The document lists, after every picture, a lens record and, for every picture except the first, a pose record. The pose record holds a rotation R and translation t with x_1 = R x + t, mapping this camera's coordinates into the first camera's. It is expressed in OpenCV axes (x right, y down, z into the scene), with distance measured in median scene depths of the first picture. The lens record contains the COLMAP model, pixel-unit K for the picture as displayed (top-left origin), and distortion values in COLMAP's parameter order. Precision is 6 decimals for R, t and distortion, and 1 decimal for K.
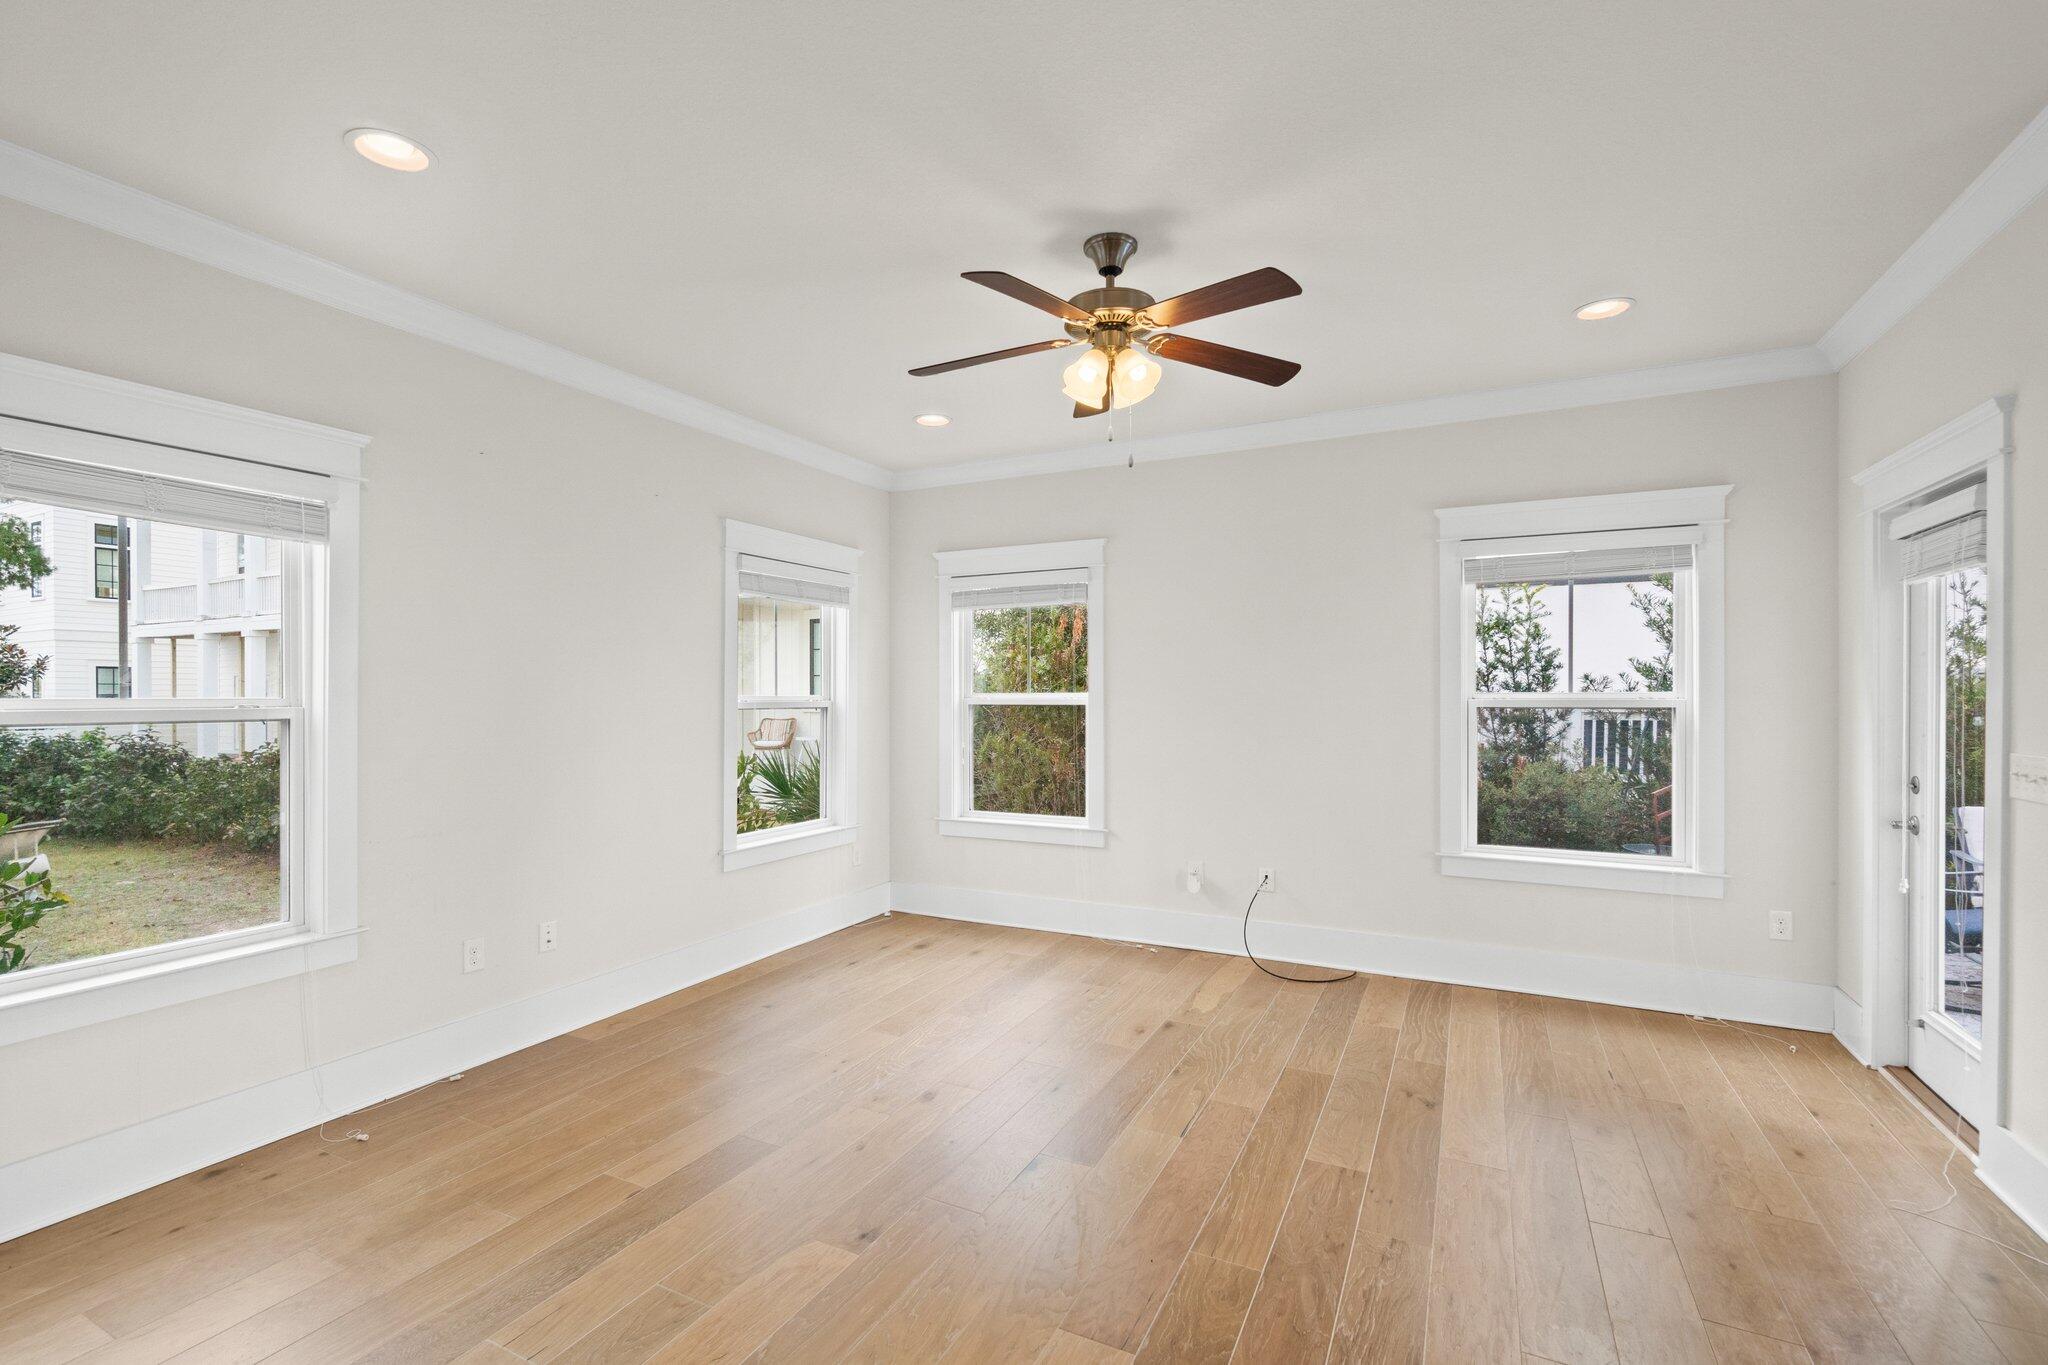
lens RADIAL K [[897.9, 0, 1020.4], [0, 897.9, 695.8], [0, 0, 1]] dist [-0.001254, 0.001810]
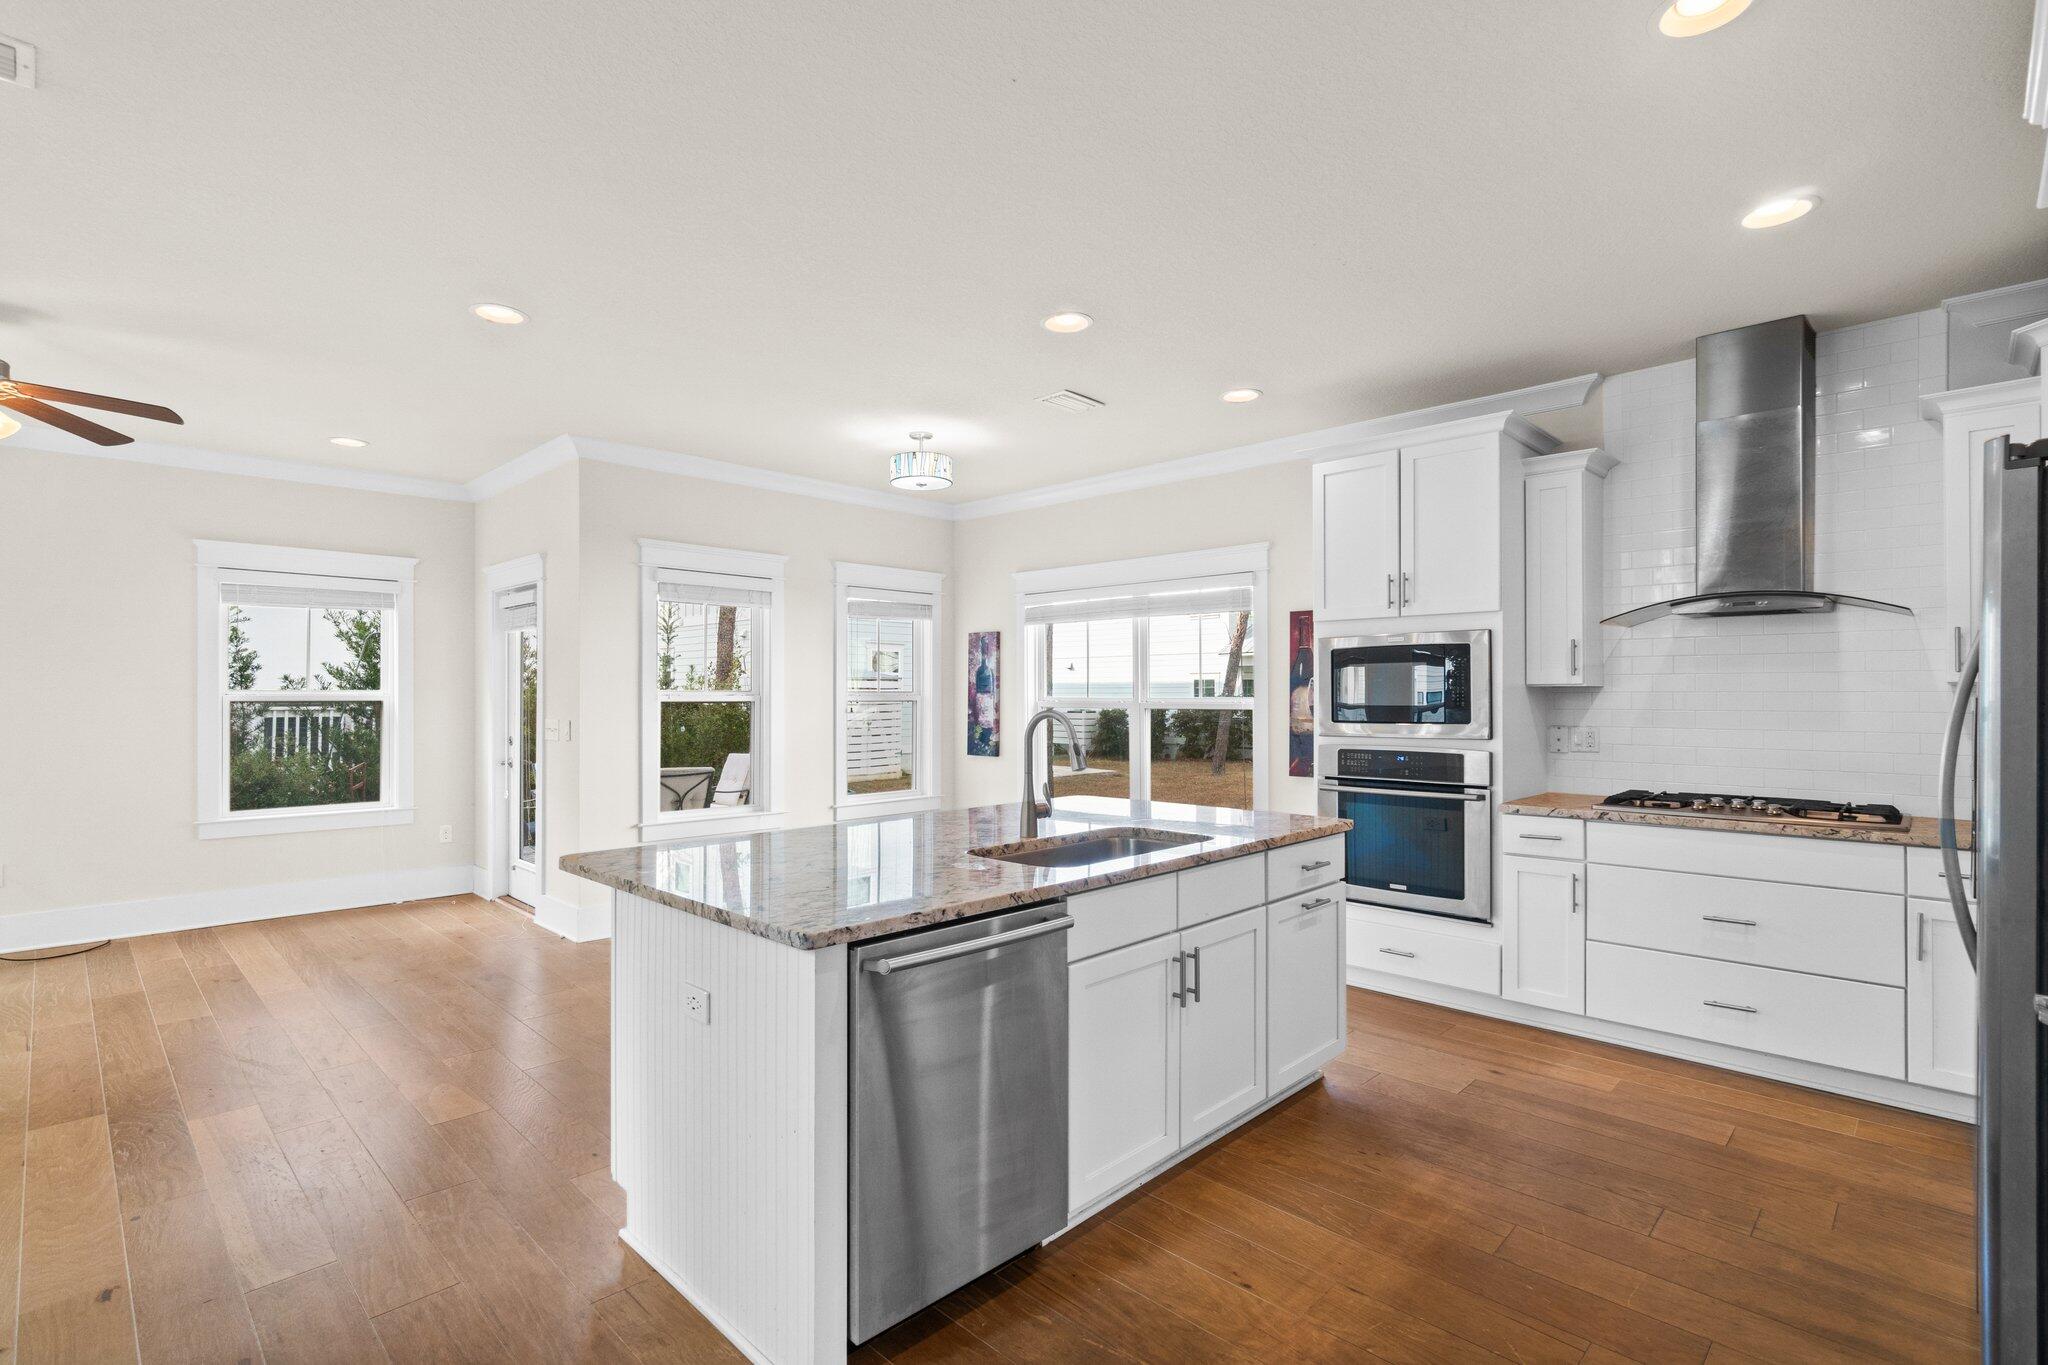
lens RADIAL K [[944.4, 0, 1011.0], [0, 944.4, 705.3], [0, 0, 1]] dist [-0.002320, -0.000487]
pose [[0.300720, -0.008289, 0.953676, -0.463250], [-0.000685, 0.999960, 0.008907, 0.006405], [-0.953712, -0.003331, 0.300703, -0.479410]]
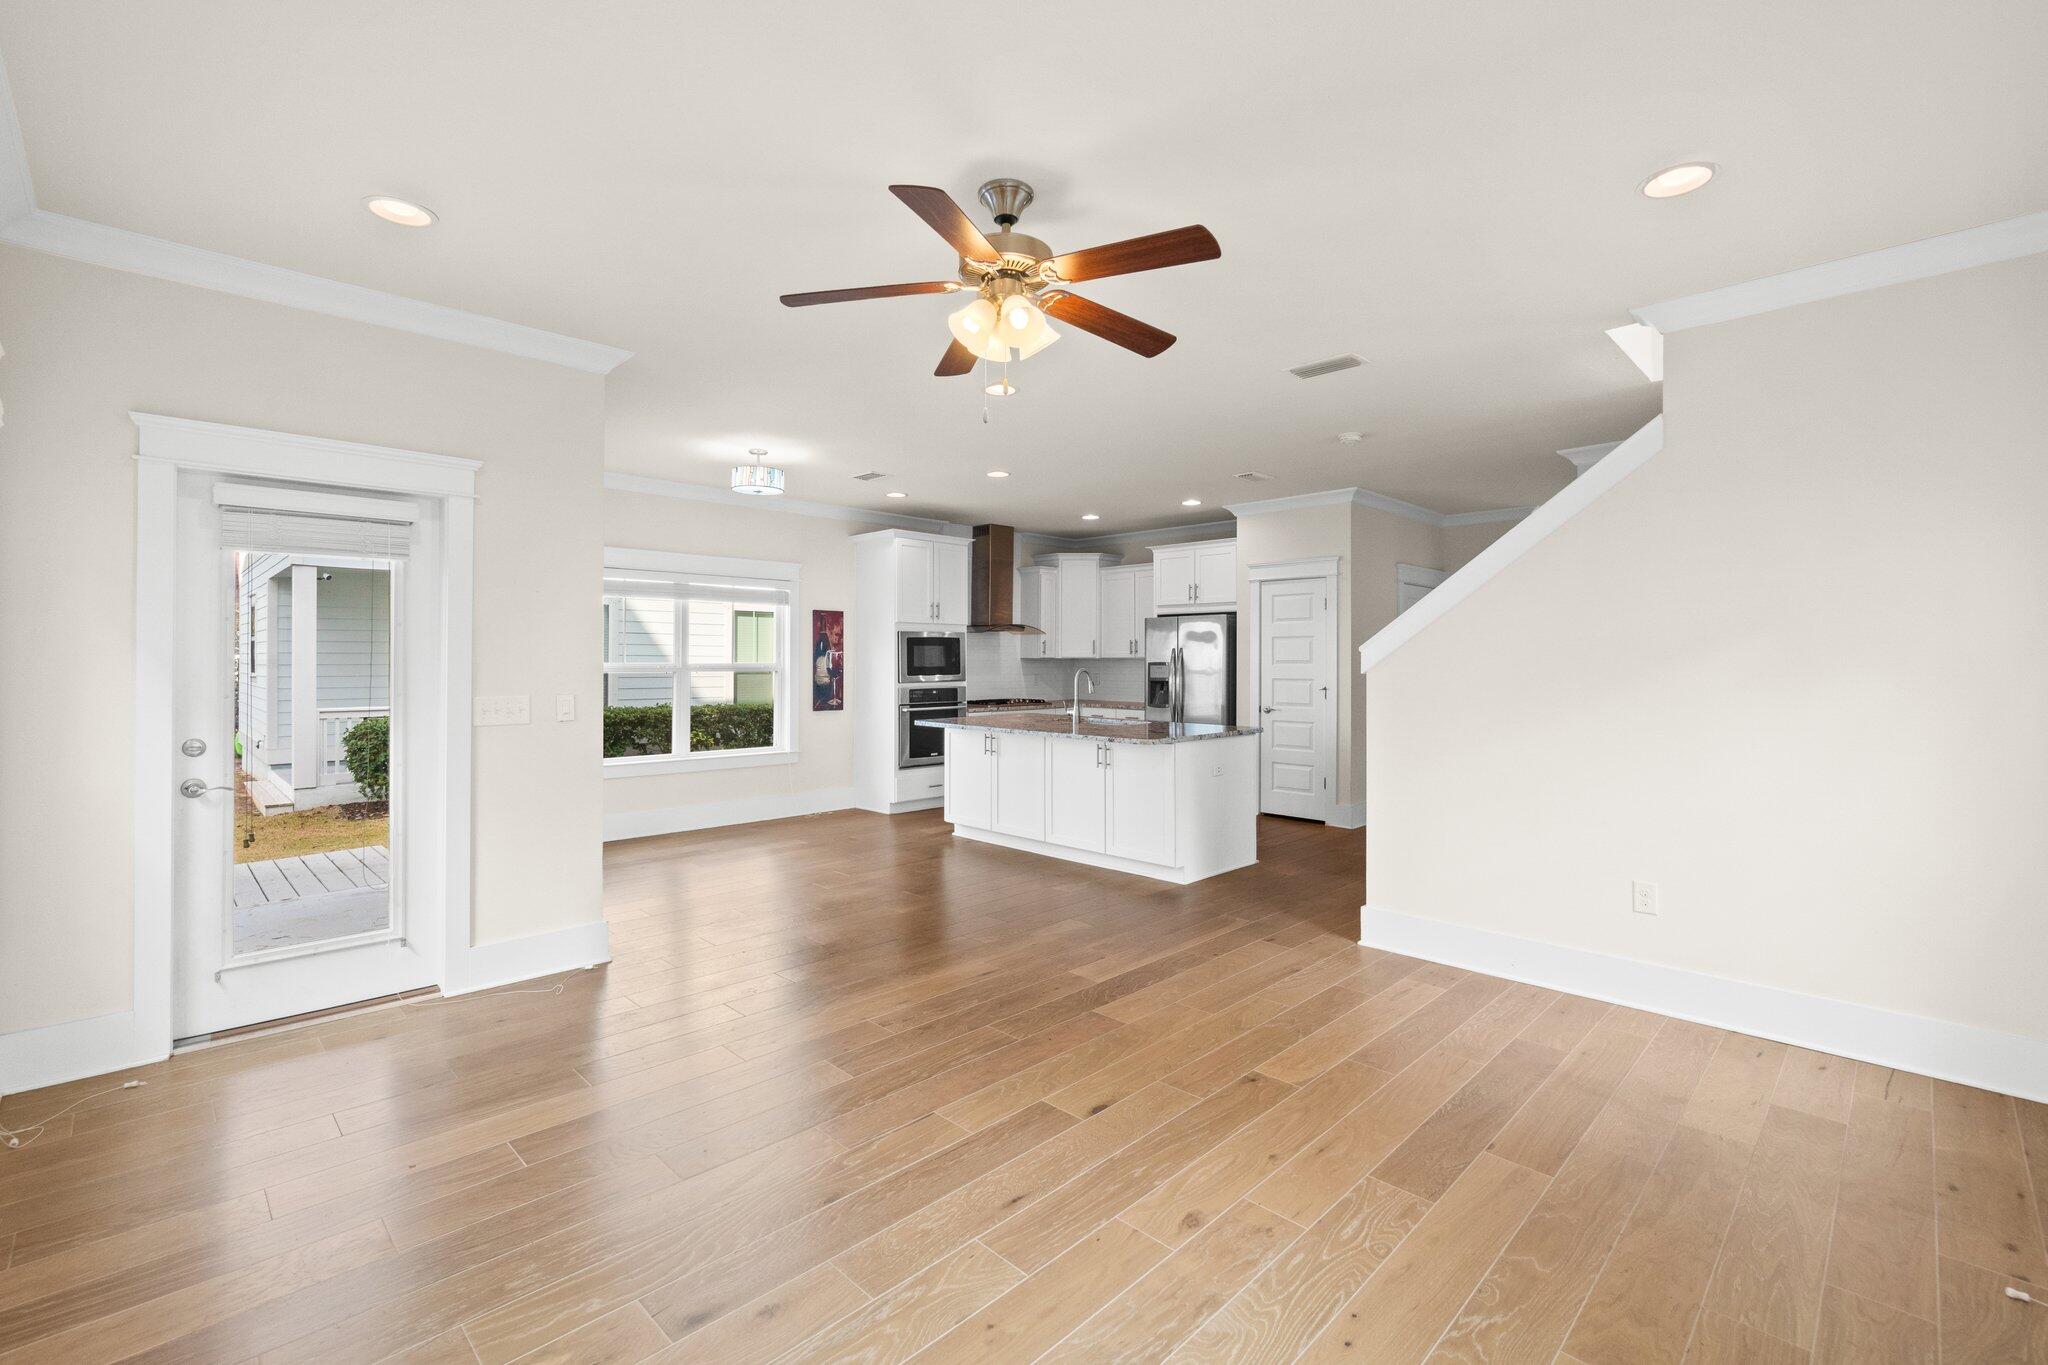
lens RADIAL K [[897.9, 0, 1020.8], [0, 897.9, 657.0], [0, 0, 1]] dist [-0.001254, 0.001810]
pose [[-0.949032, 0.002671, 0.315169, -0.159355], [0.001890, 0.999994, -0.002783, -0.000474], [-0.315175, -0.002045, -0.949031, 1.388162]]
